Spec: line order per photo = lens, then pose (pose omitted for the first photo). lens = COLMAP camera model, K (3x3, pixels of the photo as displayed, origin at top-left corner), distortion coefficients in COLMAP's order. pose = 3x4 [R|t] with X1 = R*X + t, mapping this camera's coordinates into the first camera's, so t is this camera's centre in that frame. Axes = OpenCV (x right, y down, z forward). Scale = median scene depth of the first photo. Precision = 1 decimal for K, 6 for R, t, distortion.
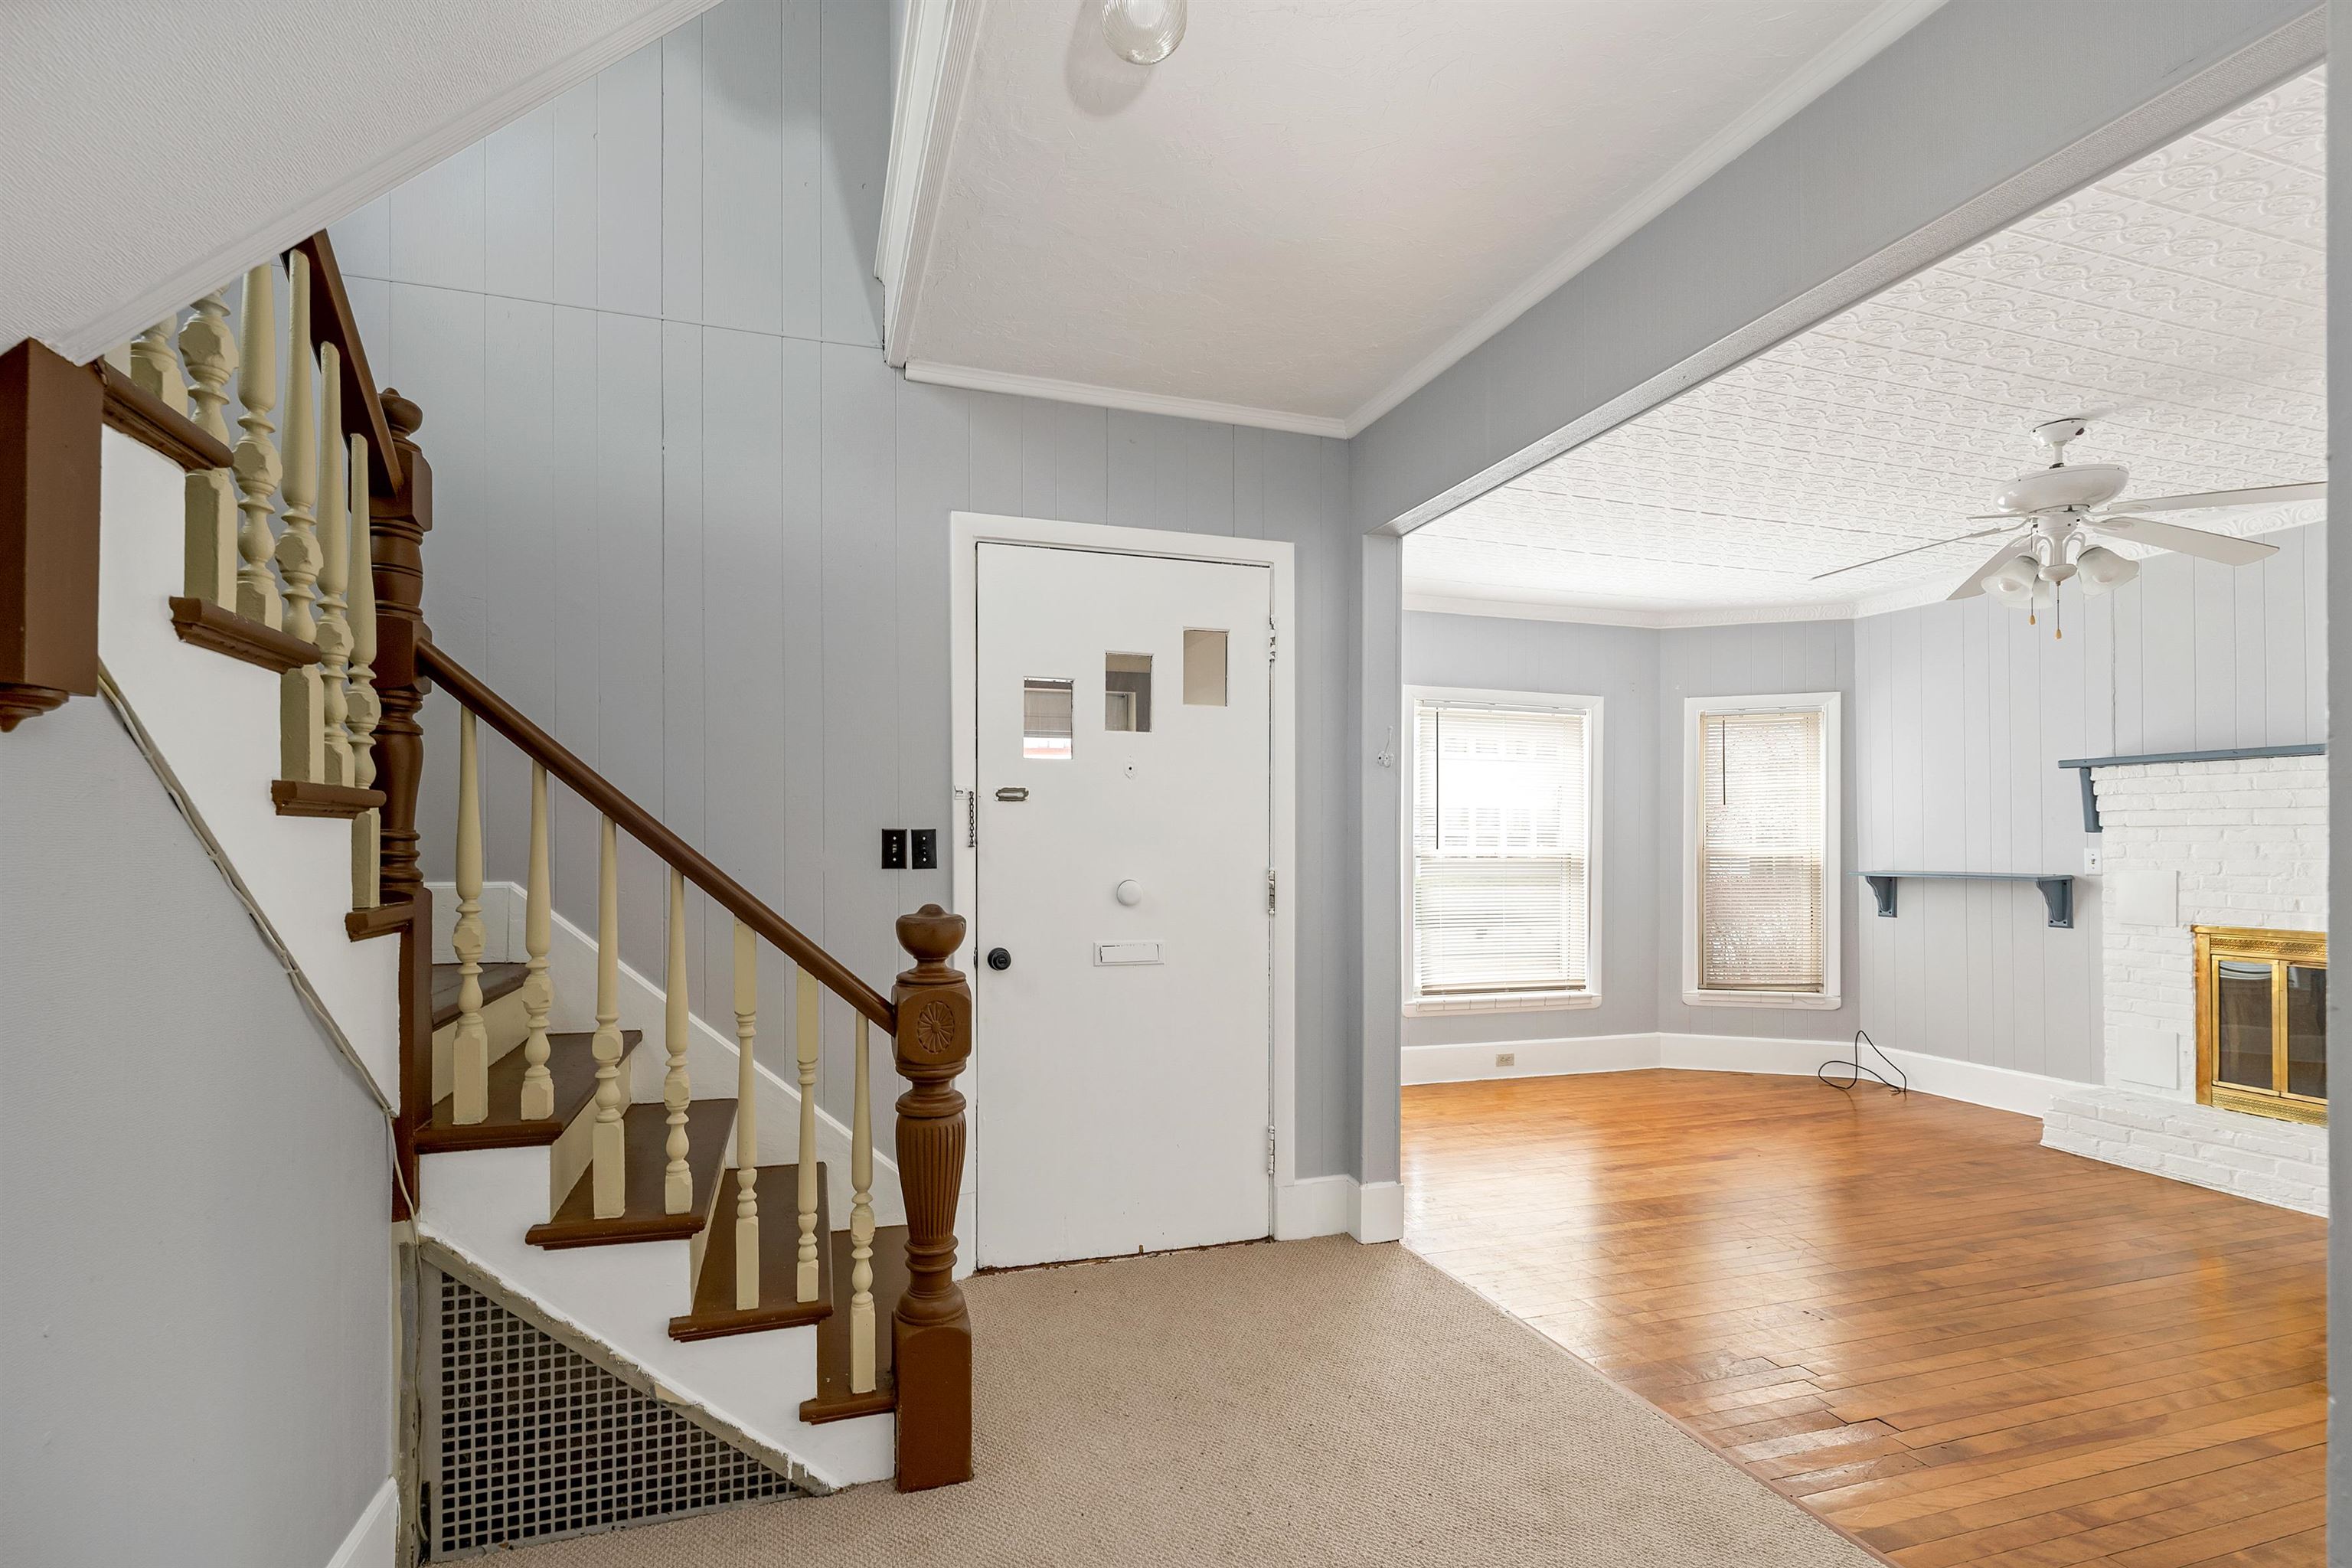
lens RADIAL K [[1025.4, 0, 1122.7], [0, 1025.4, 834.4], [0, 0, 1]] dist [0.002010, 0.000505]
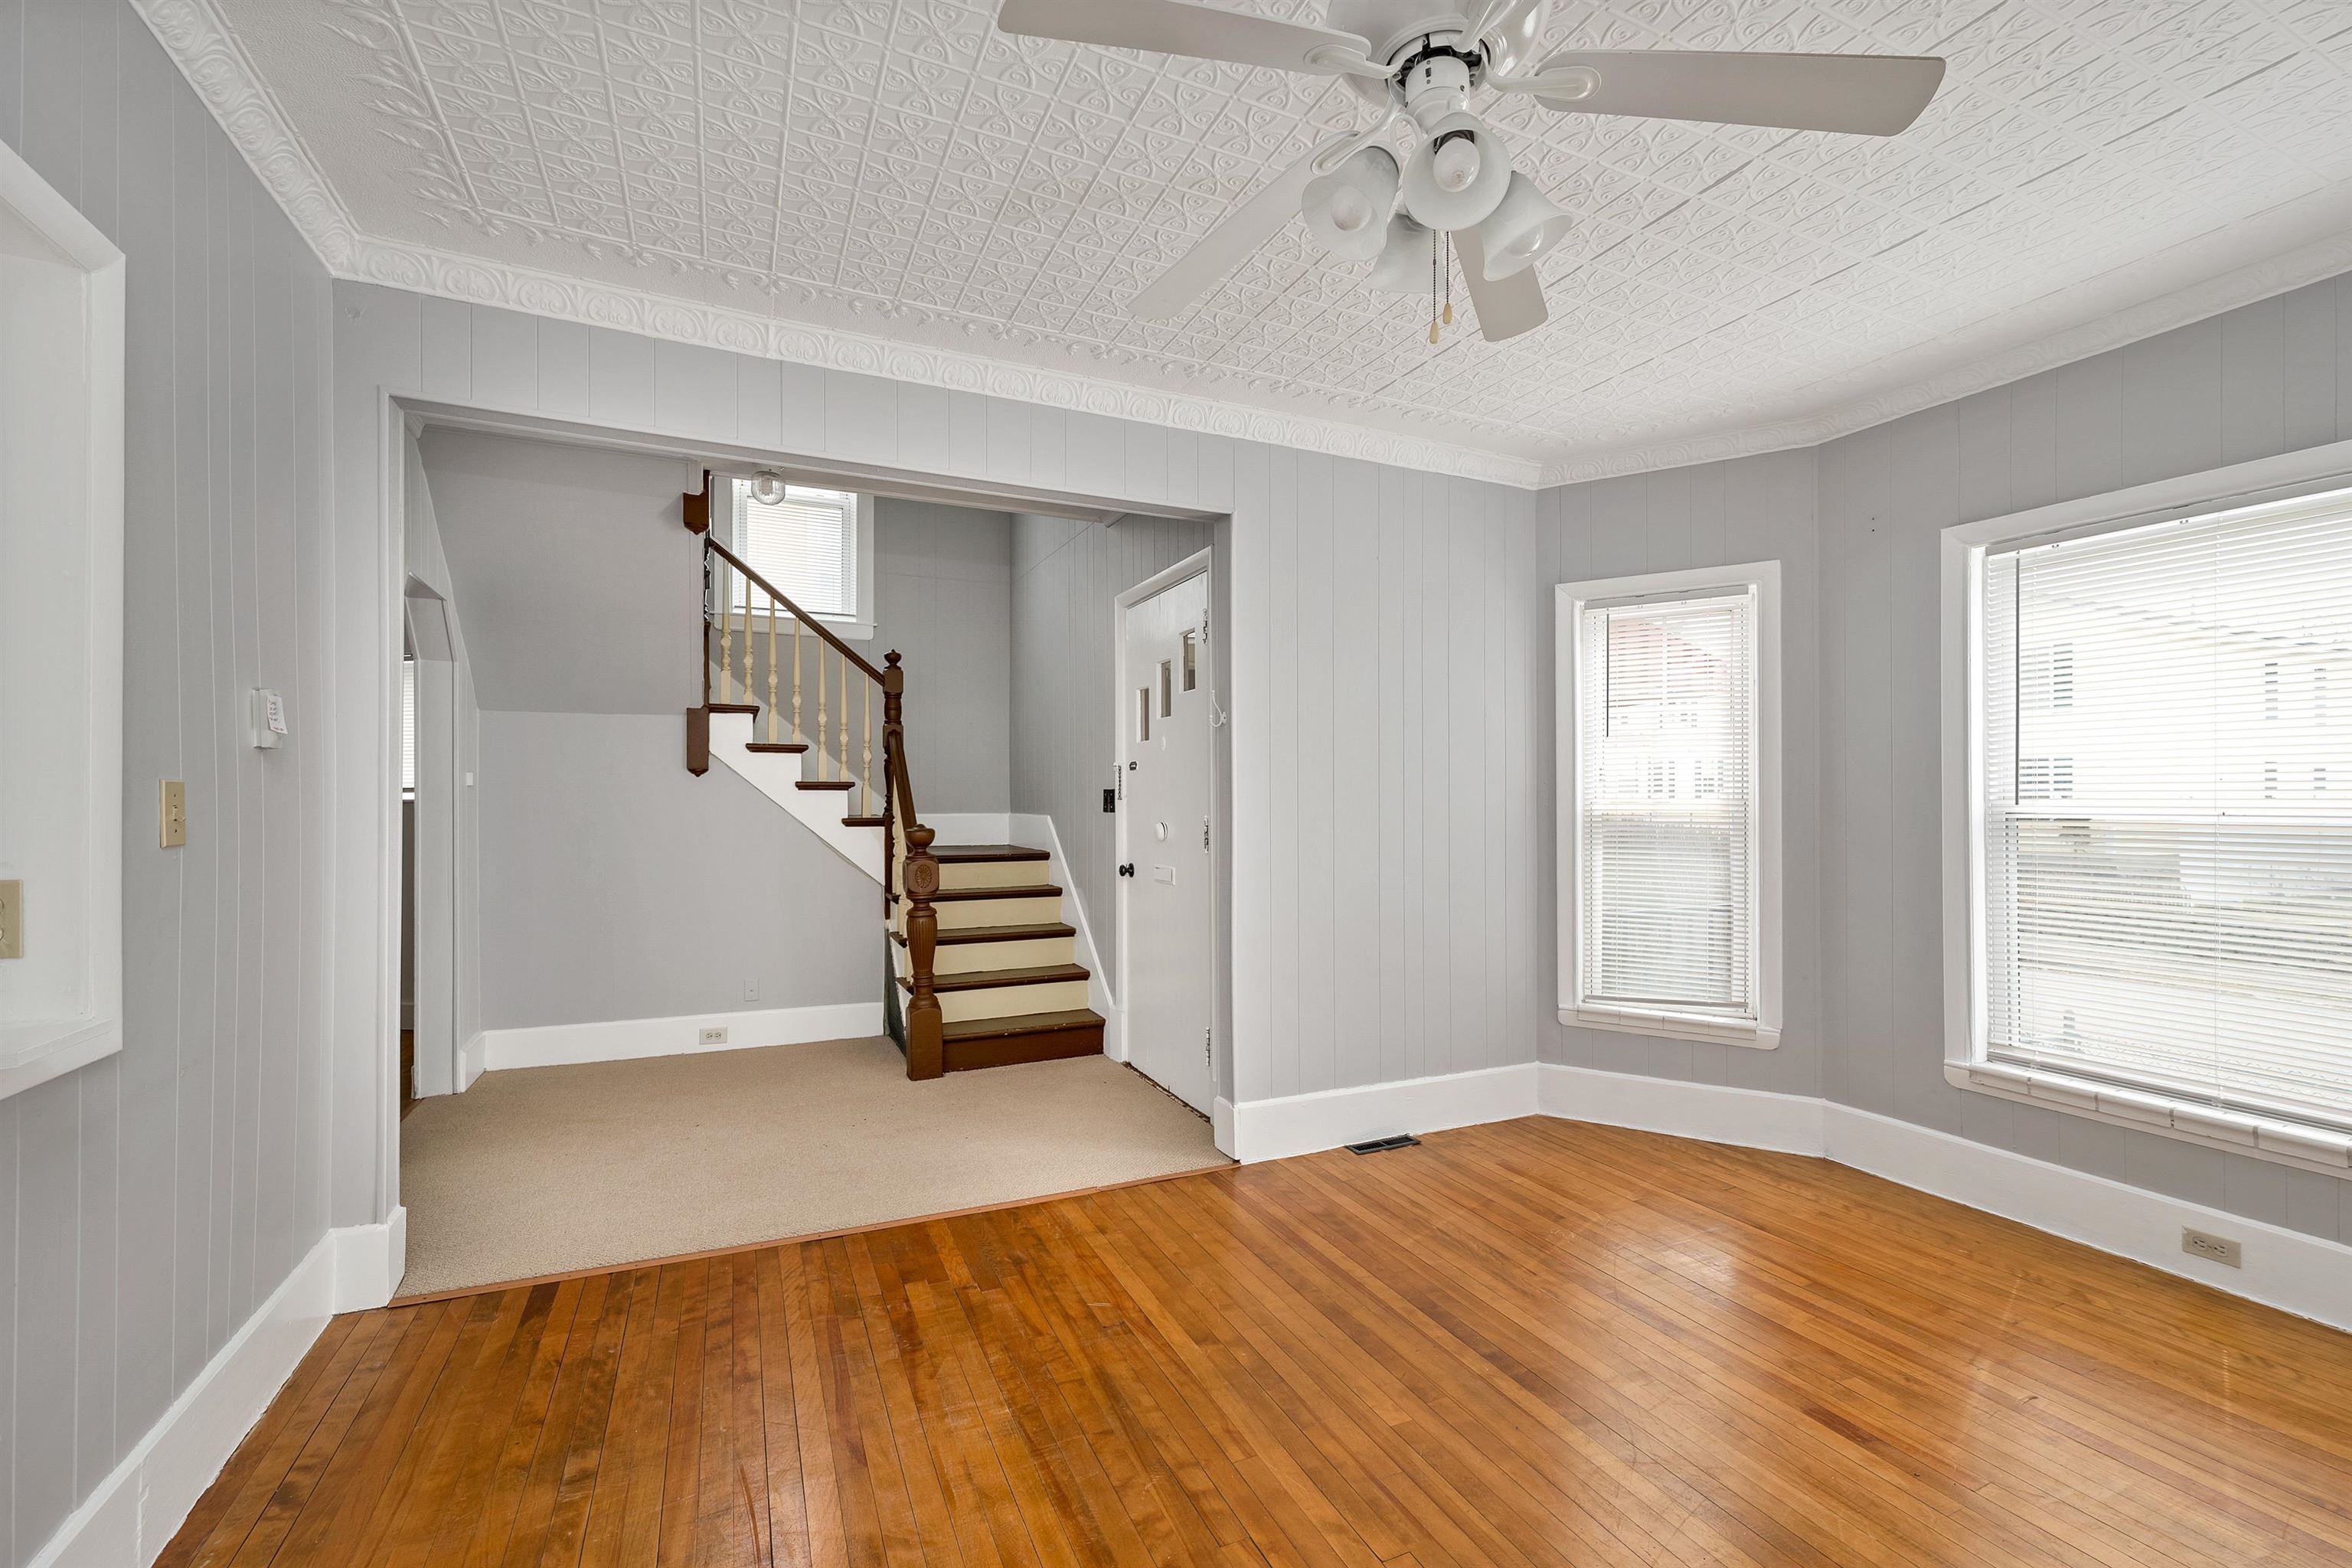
lens RADIAL K [[1004.7, 0, 1195.6], [0, 1004.7, 796.2], [0, 0, 1]] dist [0.000889, 0.000181]
pose [[0.147802, -0.006509, -0.988995, 0.929613], [0.009381, 0.999943, -0.005179, 0.010388], [0.988972, -0.008512, 0.147855, 0.566142]]
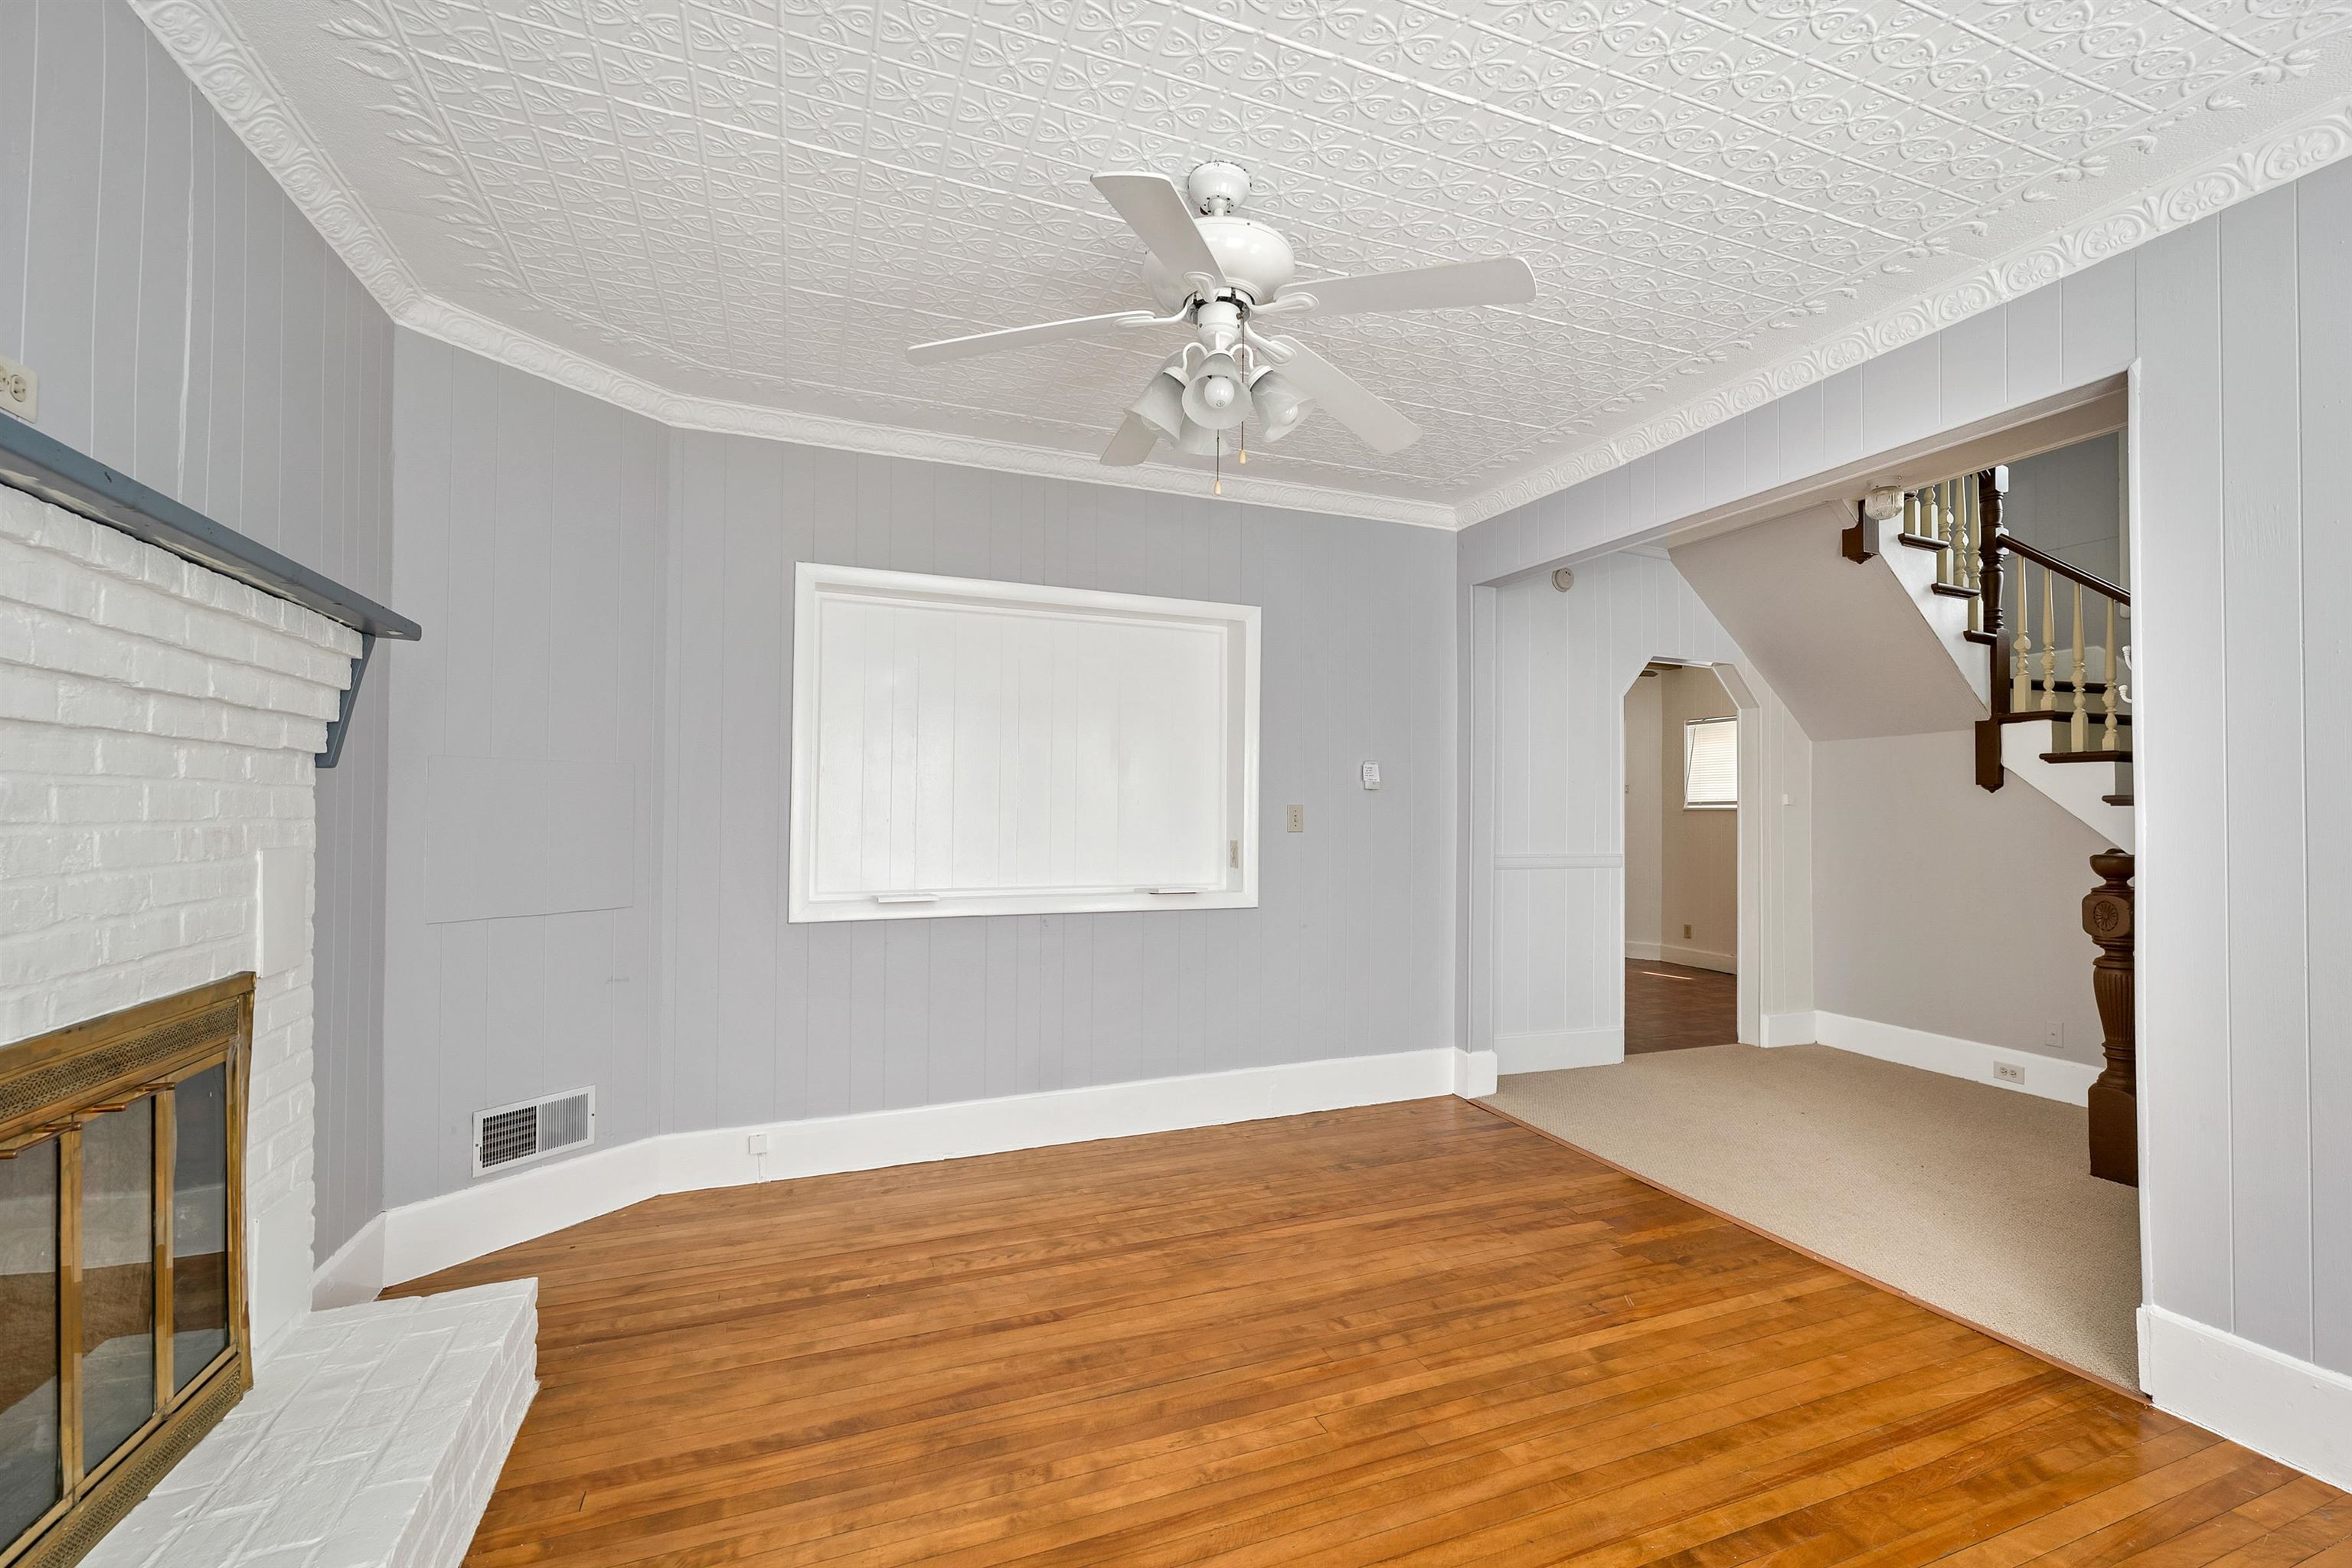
lens RADIAL K [[1004.7, 0, 1195.6], [0, 1004.7, 796.2], [0, 0, 1]] dist [0.000889, 0.000181]
pose [[-0.996235, -0.010961, -0.086001, 0.674543], [-0.008828, 0.999645, -0.025141, 0.015569], [0.086246, -0.024287, -0.995978, 1.143114]]
